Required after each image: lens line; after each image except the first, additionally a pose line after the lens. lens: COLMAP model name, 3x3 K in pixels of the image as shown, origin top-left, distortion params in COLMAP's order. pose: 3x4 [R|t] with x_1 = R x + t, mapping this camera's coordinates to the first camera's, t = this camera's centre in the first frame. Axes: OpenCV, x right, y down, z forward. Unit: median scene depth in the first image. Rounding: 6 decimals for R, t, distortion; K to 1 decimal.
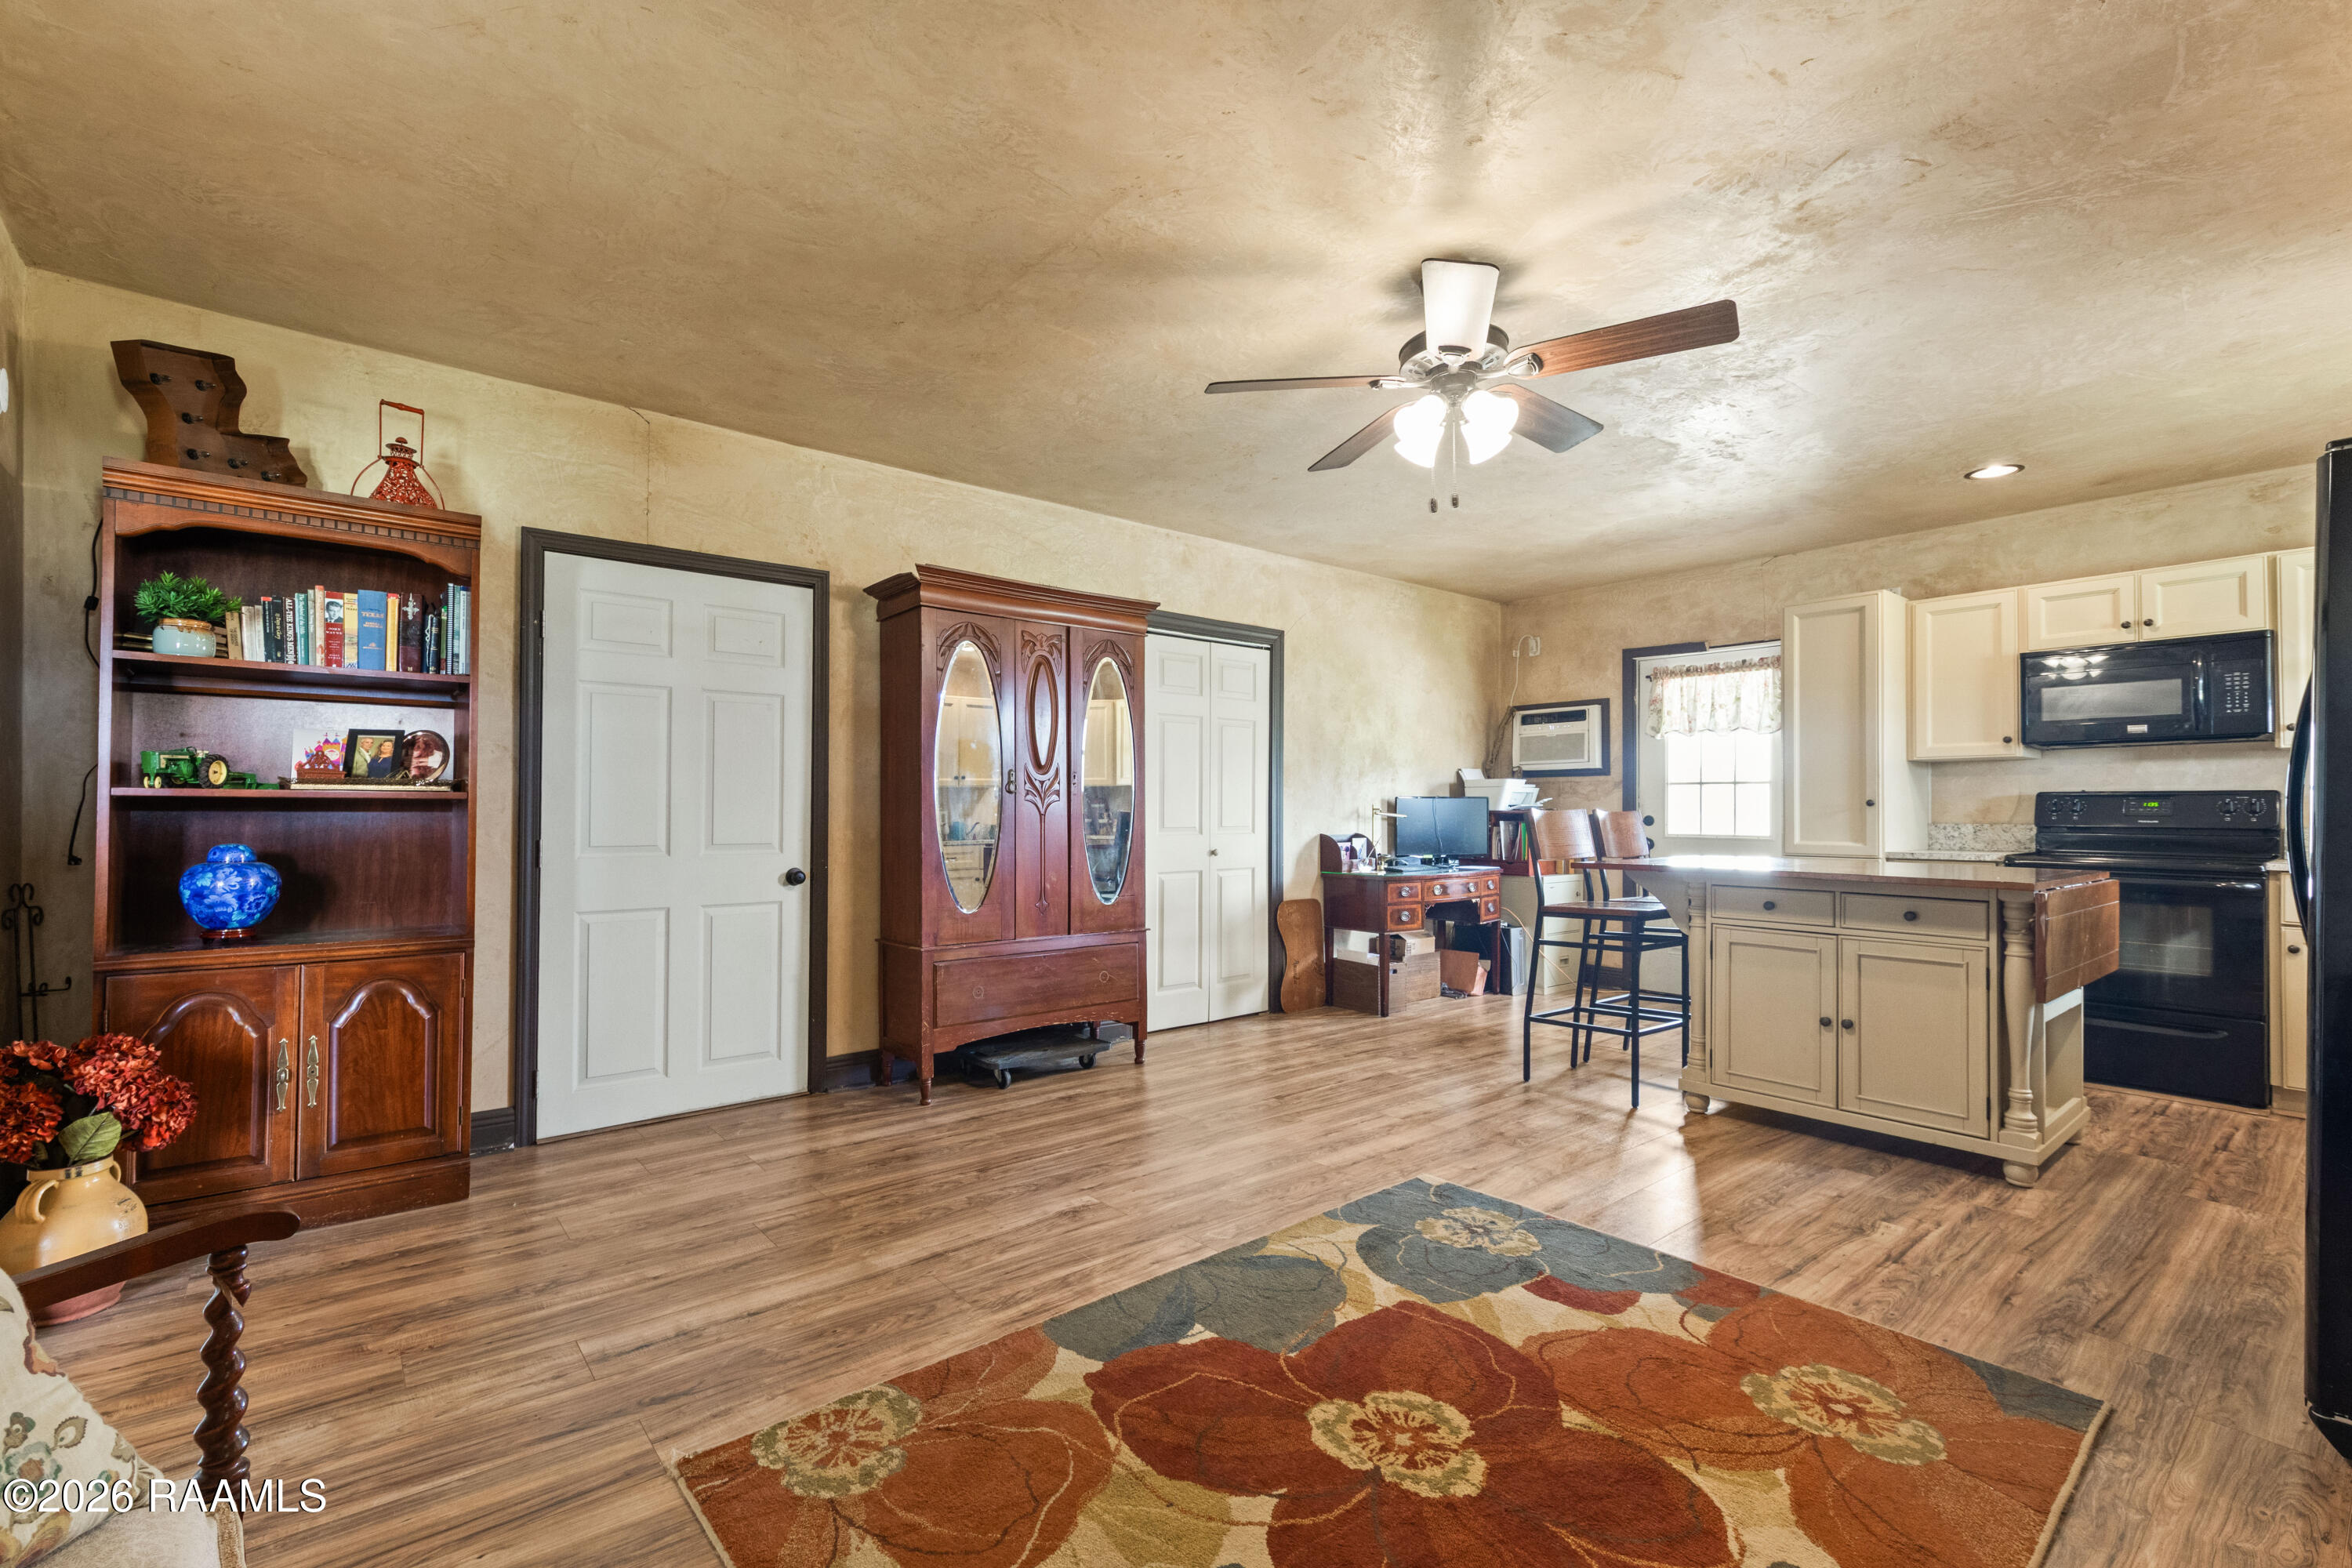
lens RADIAL K [[1024.7, 0, 1188.3], [0, 1024.7, 791.3], [0, 0, 1]] dist [0.007936, -0.000724]
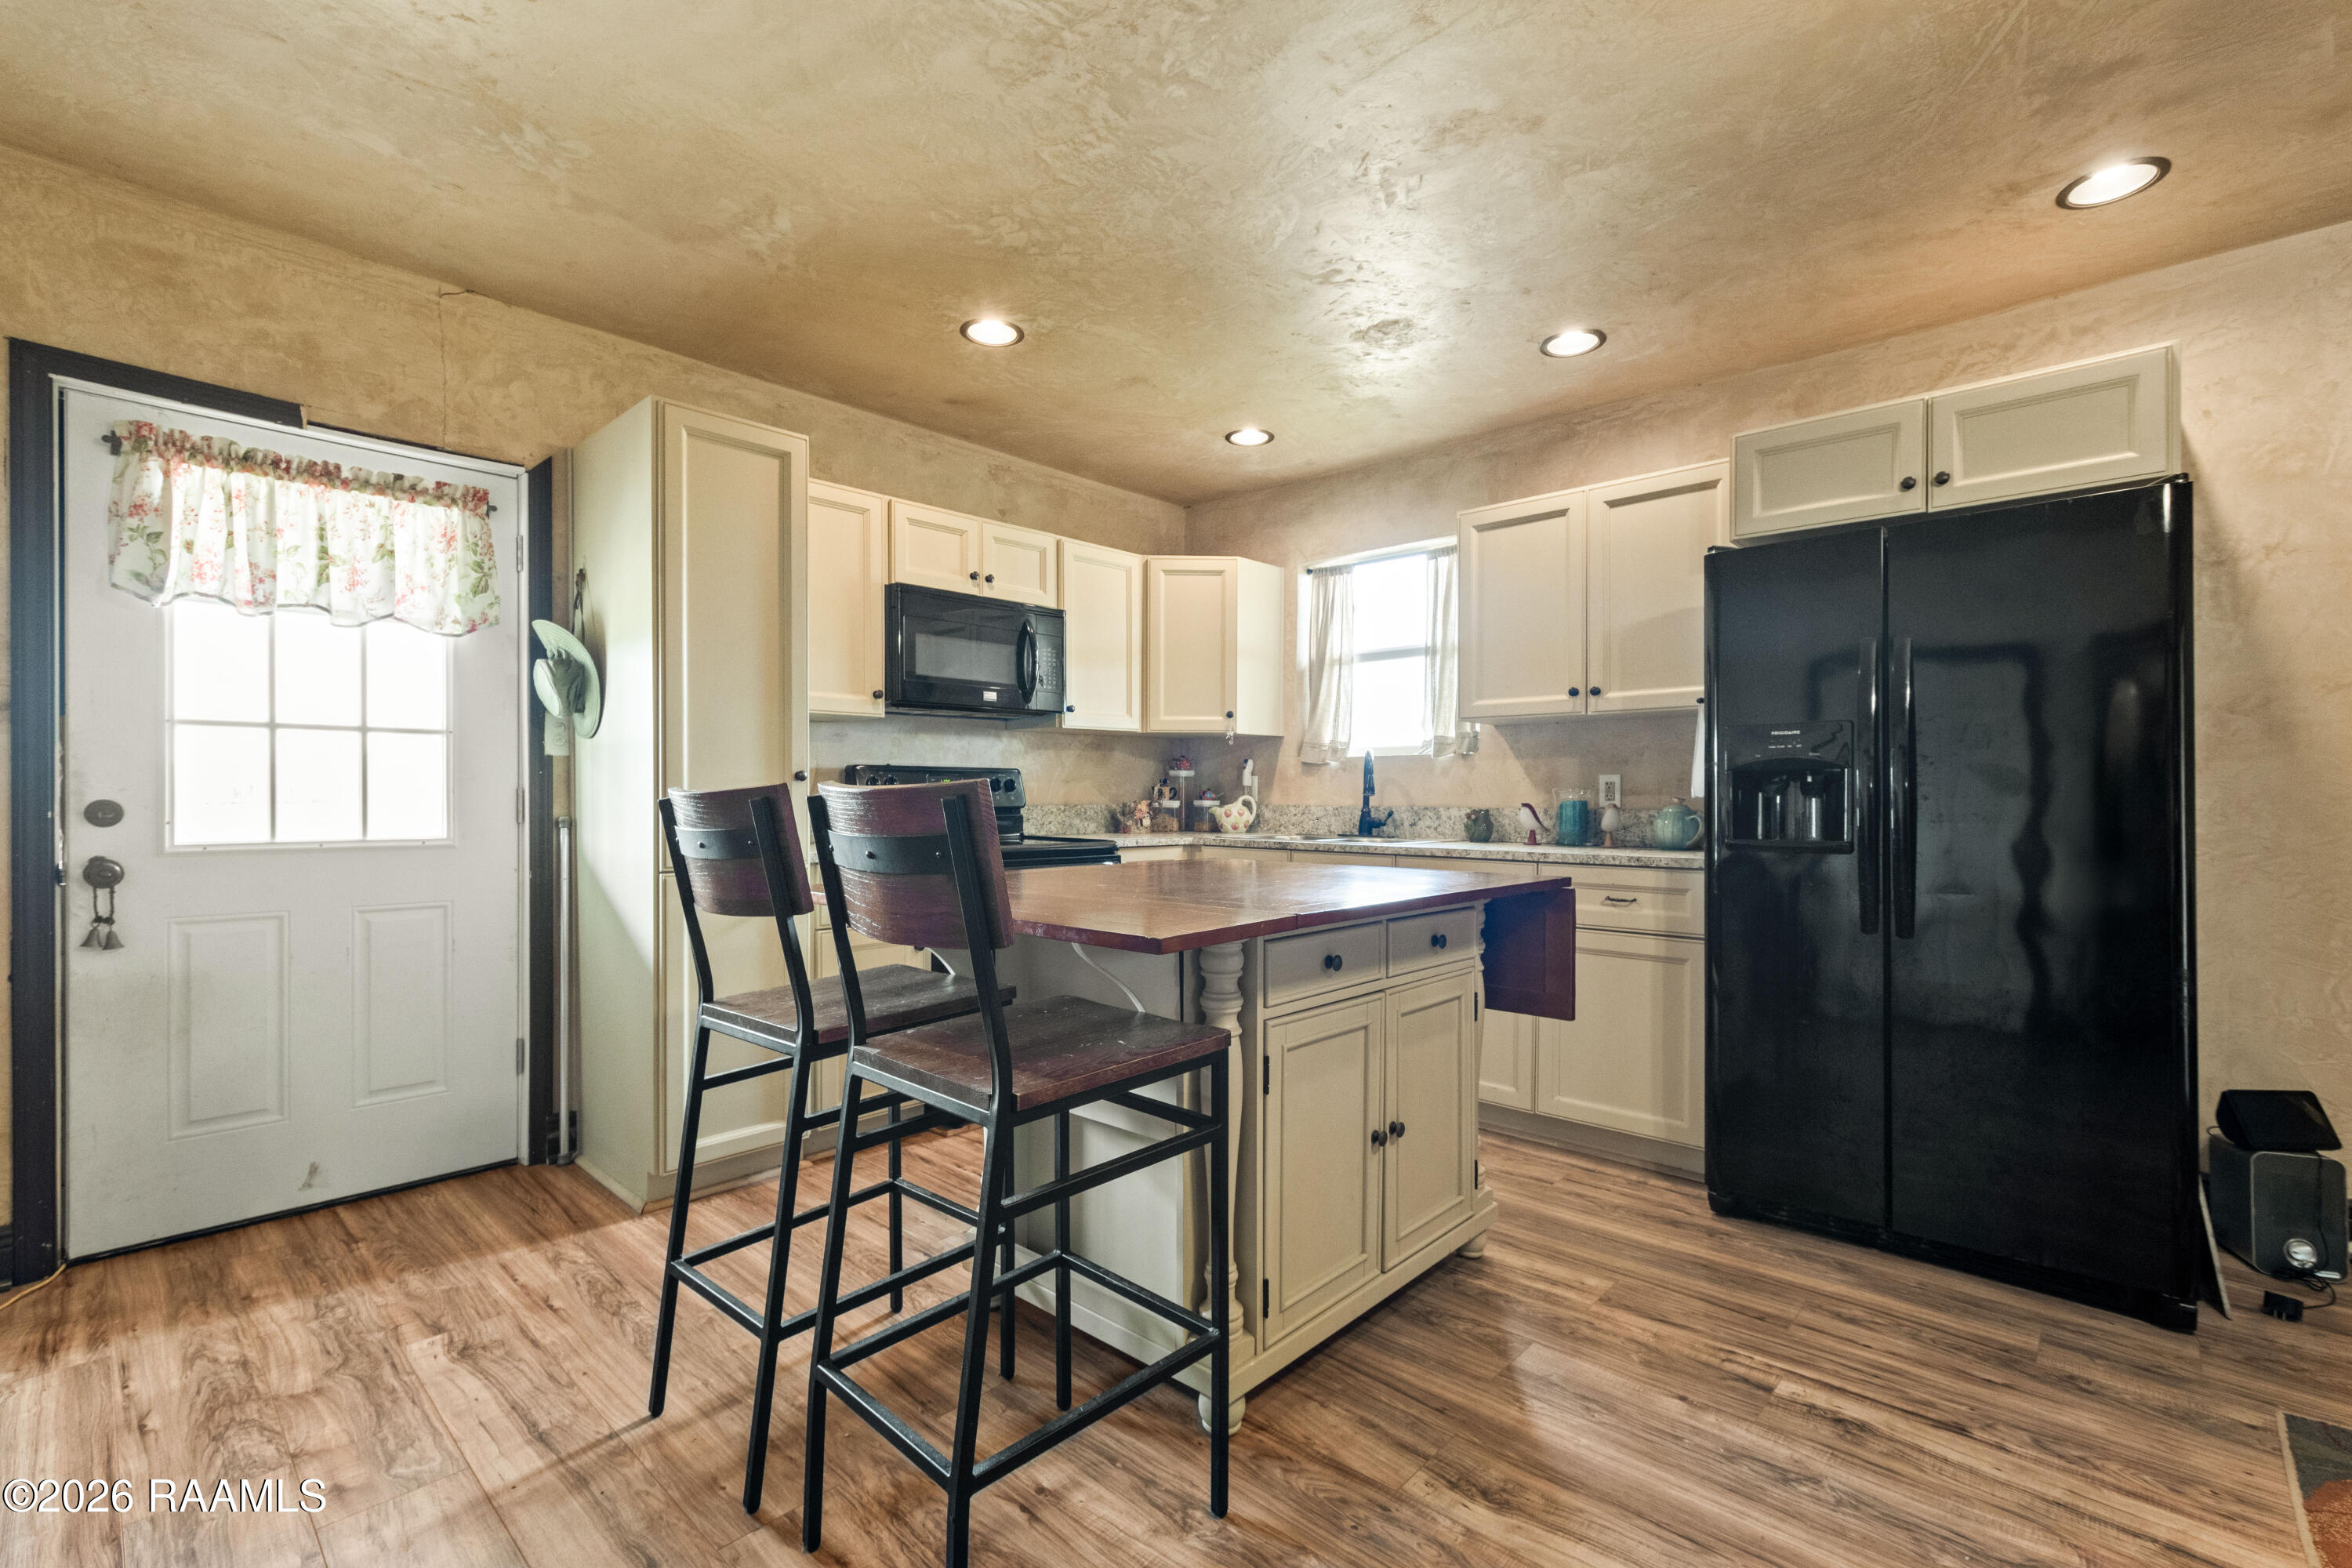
lens RADIAL K [[1024.7, 0, 1185.7], [0, 1024.7, 796.4], [0, 0, 1]] dist [0.007936, -0.000724]
pose [[-0.113924, -0.005150, 0.993476, 0.046378], [-0.019078, 0.999814, 0.002995, 0.030947], [-0.993306, -0.018612, -0.114001, 1.545365]]
